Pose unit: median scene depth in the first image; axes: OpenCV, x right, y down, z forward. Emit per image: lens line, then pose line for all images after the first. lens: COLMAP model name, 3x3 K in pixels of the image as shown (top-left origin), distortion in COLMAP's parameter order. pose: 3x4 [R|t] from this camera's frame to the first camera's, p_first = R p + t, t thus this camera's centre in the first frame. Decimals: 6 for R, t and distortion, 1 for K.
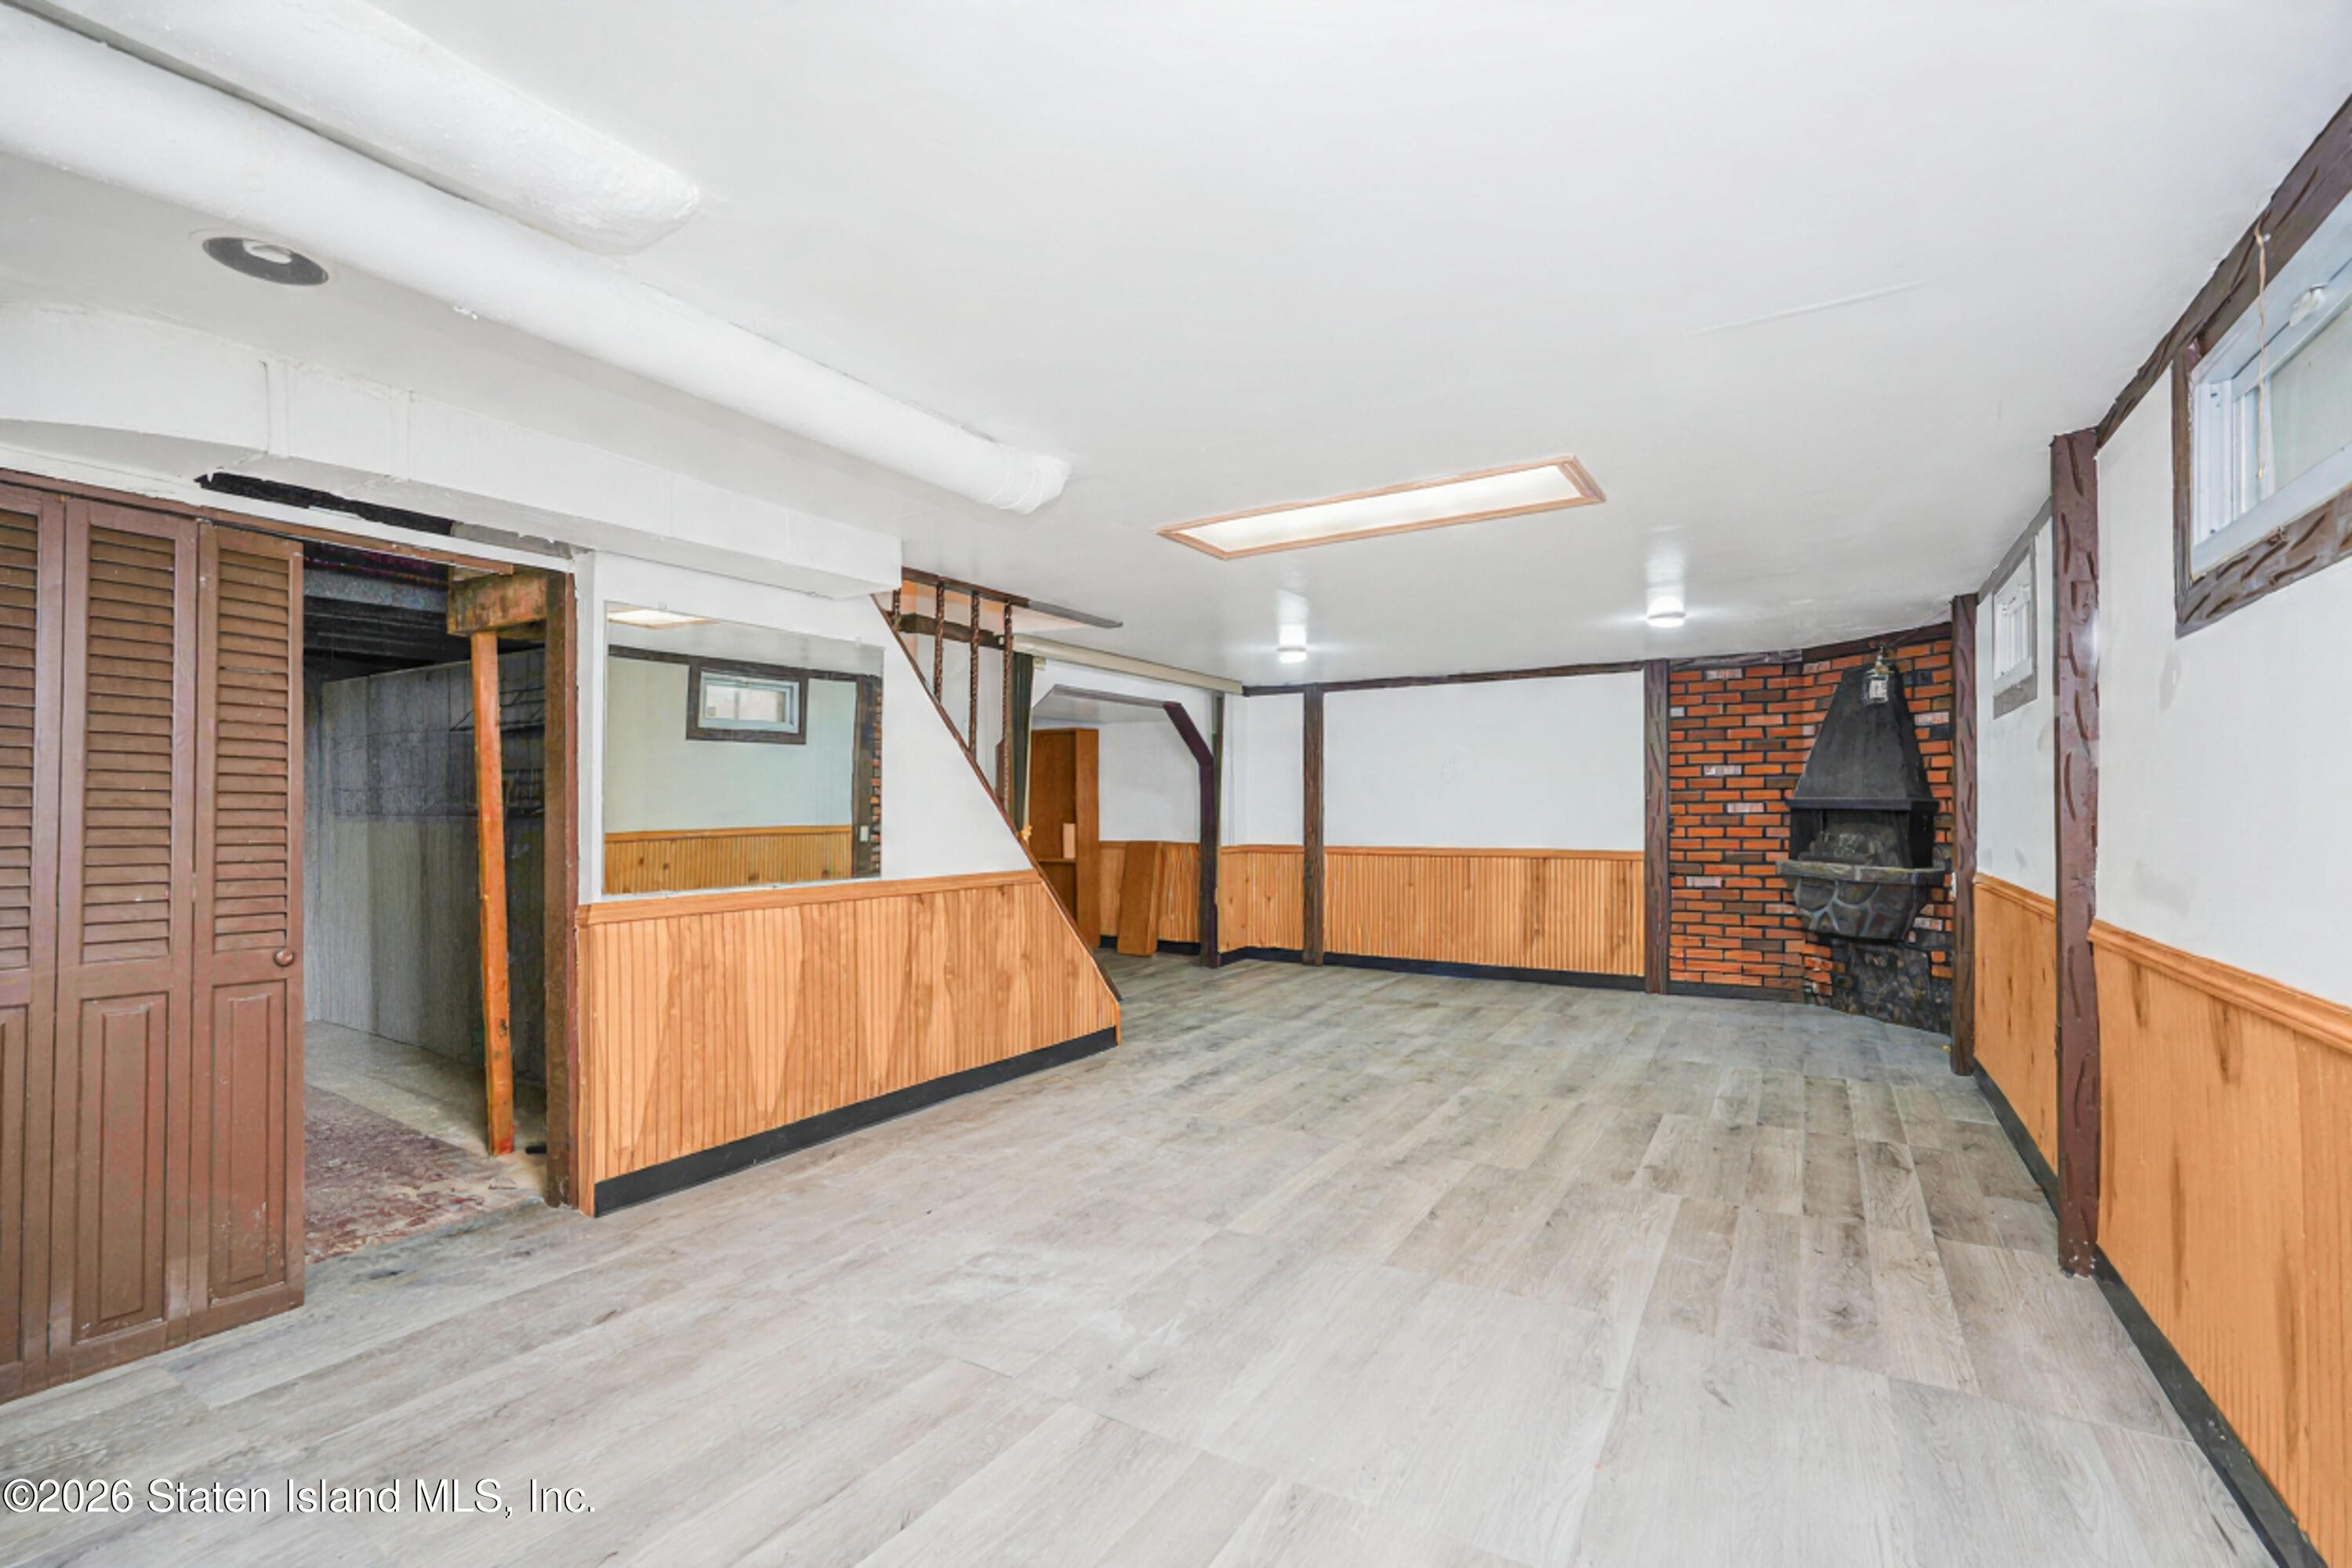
lens RADIAL K [[1047.3, 0, 1175.6], [0, 1047.3, 800.4], [0, 0, 1]] dist [-0.003253, -0.000169]
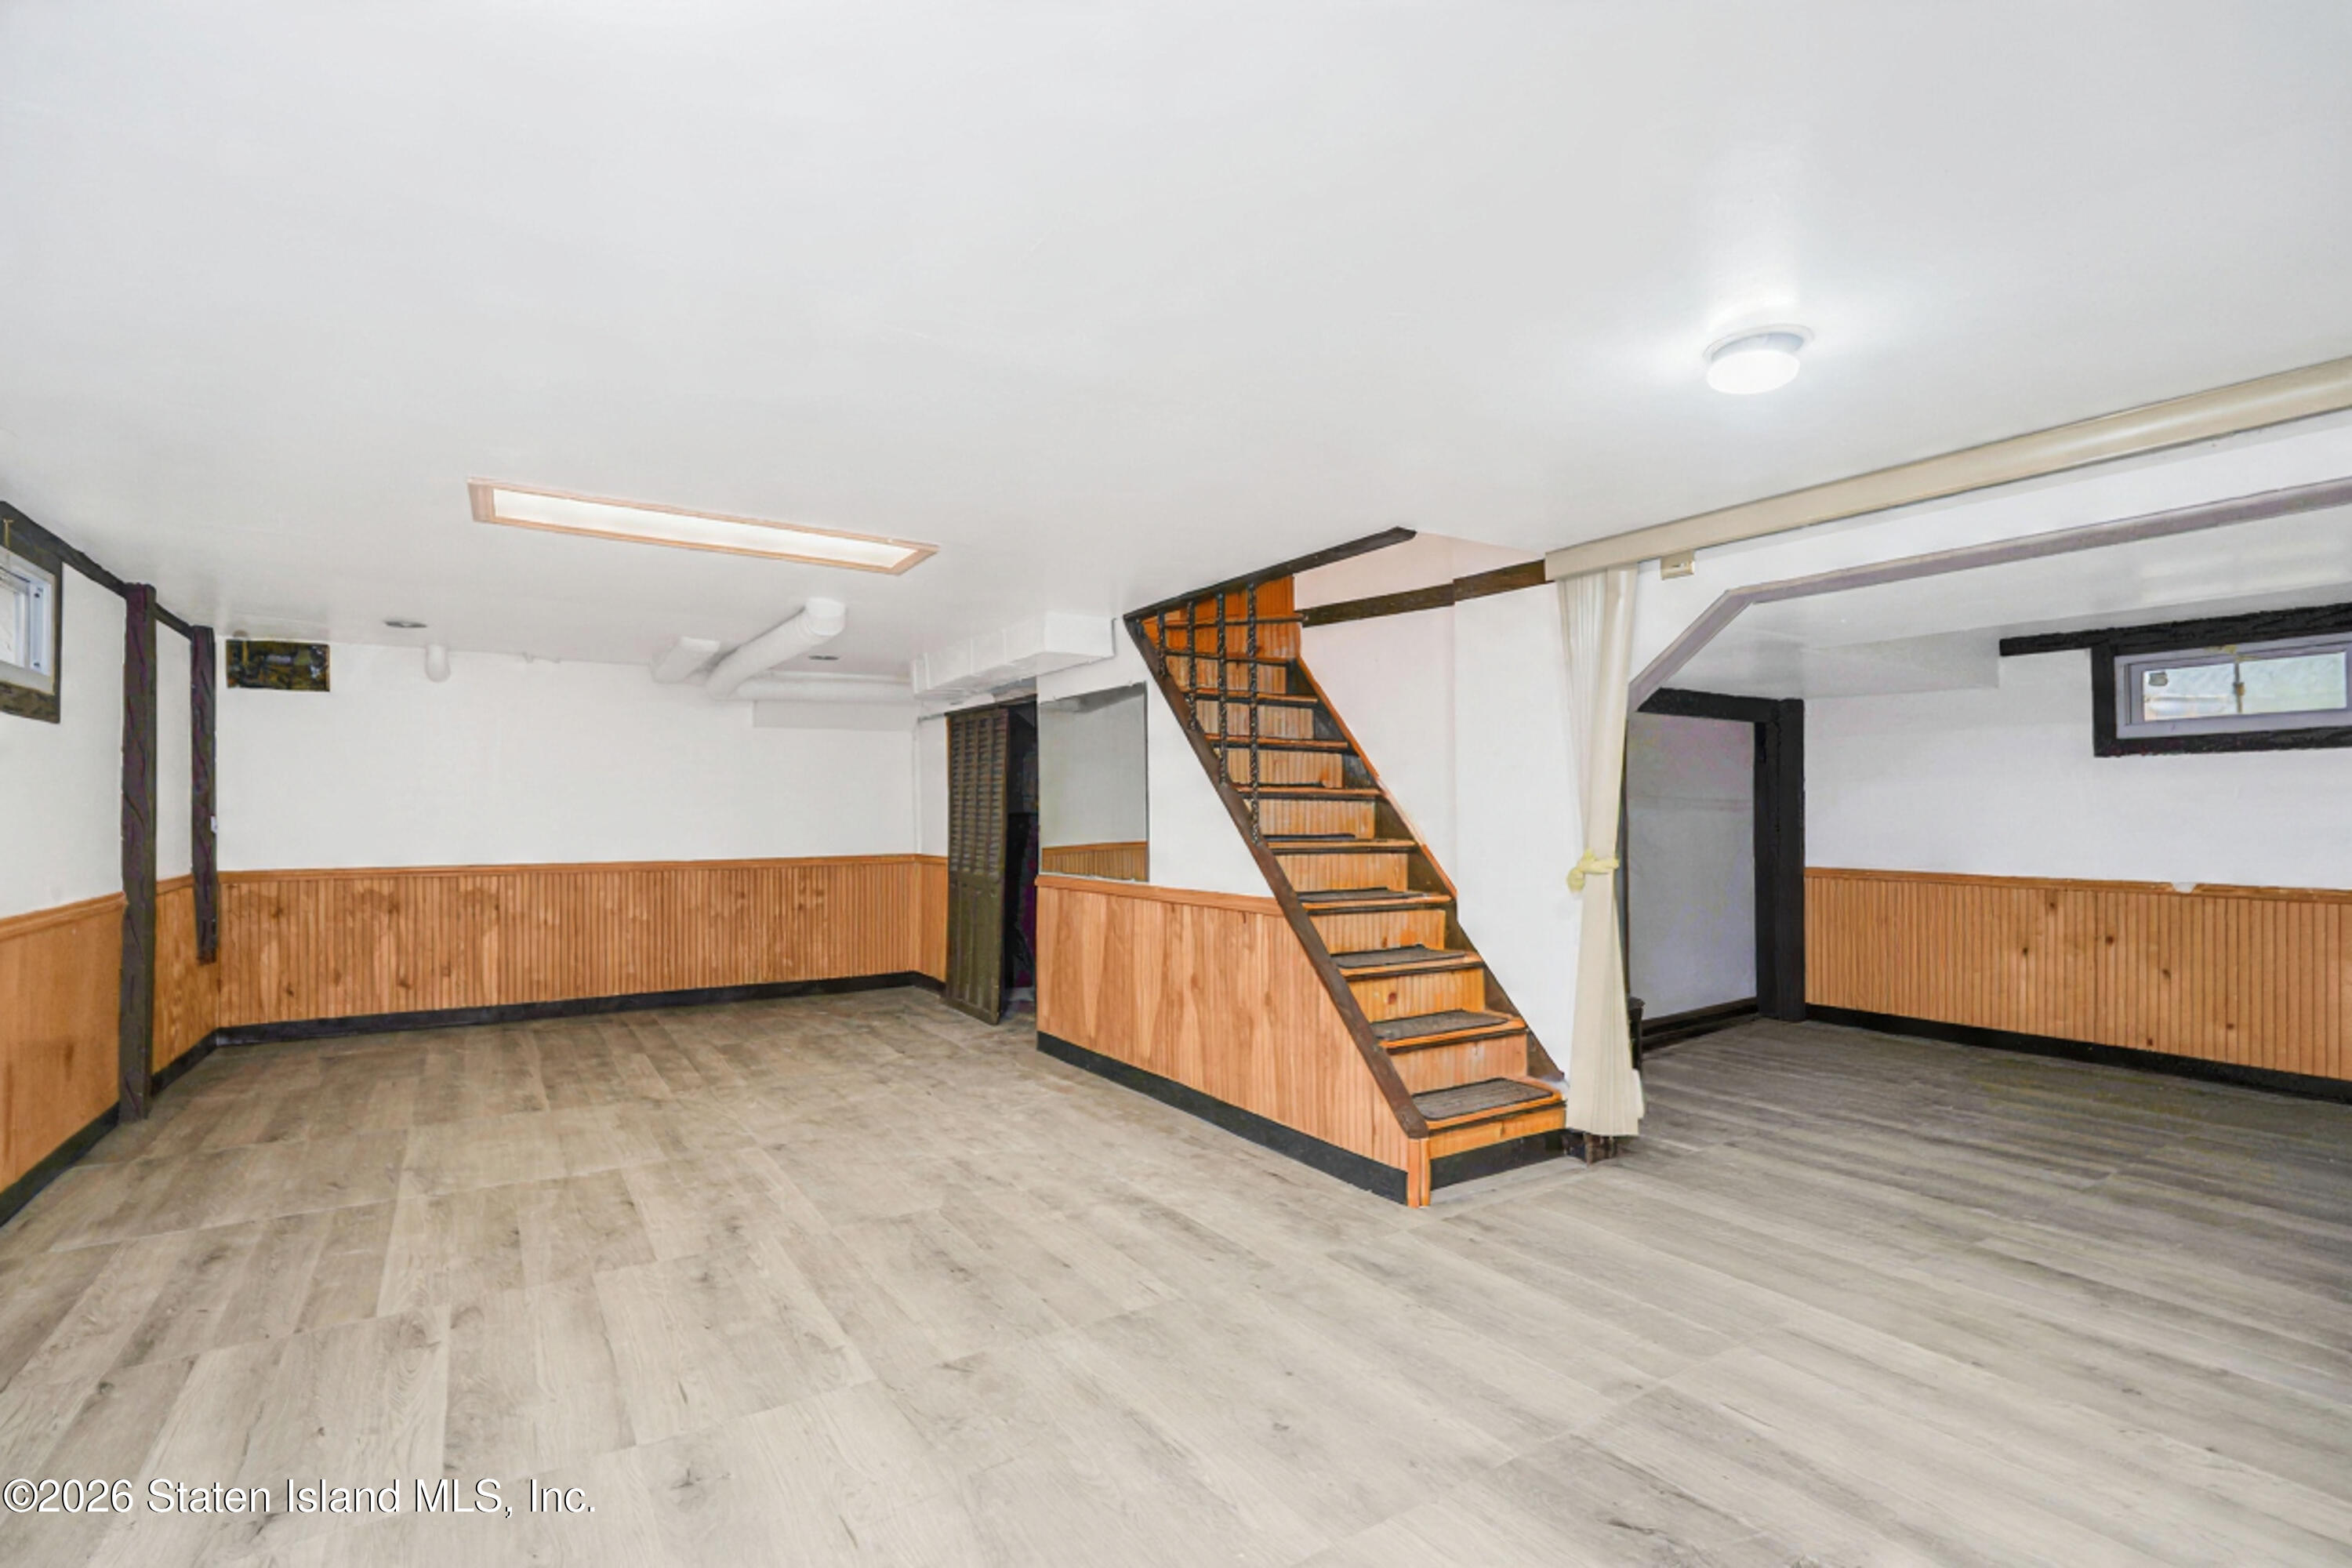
lens RADIAL K [[1139.9, 0, 1212.7], [0, 1139.9, 804.3], [0, 0, 1]] dist [0.000054, 0.001420]
pose [[-0.439158, -0.010063, -0.898353, 0.820800], [0.009052, 0.999837, -0.015625, 0.008040], [0.898364, -0.014993, -0.438995, 1.627442]]
